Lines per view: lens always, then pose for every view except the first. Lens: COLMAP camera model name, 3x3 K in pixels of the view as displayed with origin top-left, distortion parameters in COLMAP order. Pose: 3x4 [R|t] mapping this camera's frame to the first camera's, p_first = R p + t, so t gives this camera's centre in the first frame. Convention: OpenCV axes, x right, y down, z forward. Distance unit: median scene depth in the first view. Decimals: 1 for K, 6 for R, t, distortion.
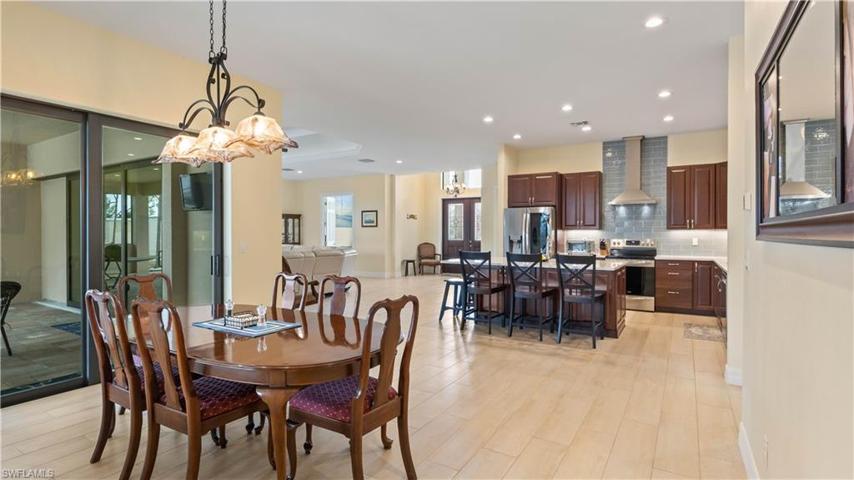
lens RADIAL K [[427.3, 0, 427.0], [0, 427.3, 240.0], [0, 0, 1]] dist [-0.005733, 0.000027]
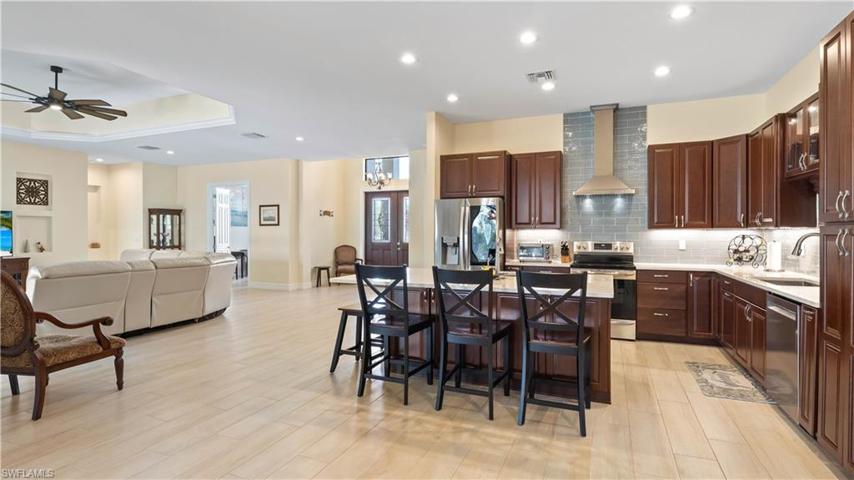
lens RADIAL K [[427.3, 0, 427.0], [0, 427.3, 240.0], [0, 0, 1]] dist [-0.005733, 0.000027]
pose [[0.989853, -0.001732, 0.142088, 0.065663], [0.001940, 0.999997, -0.001330, -0.004220], [-0.142085, 0.001592, 0.989853, 0.291129]]
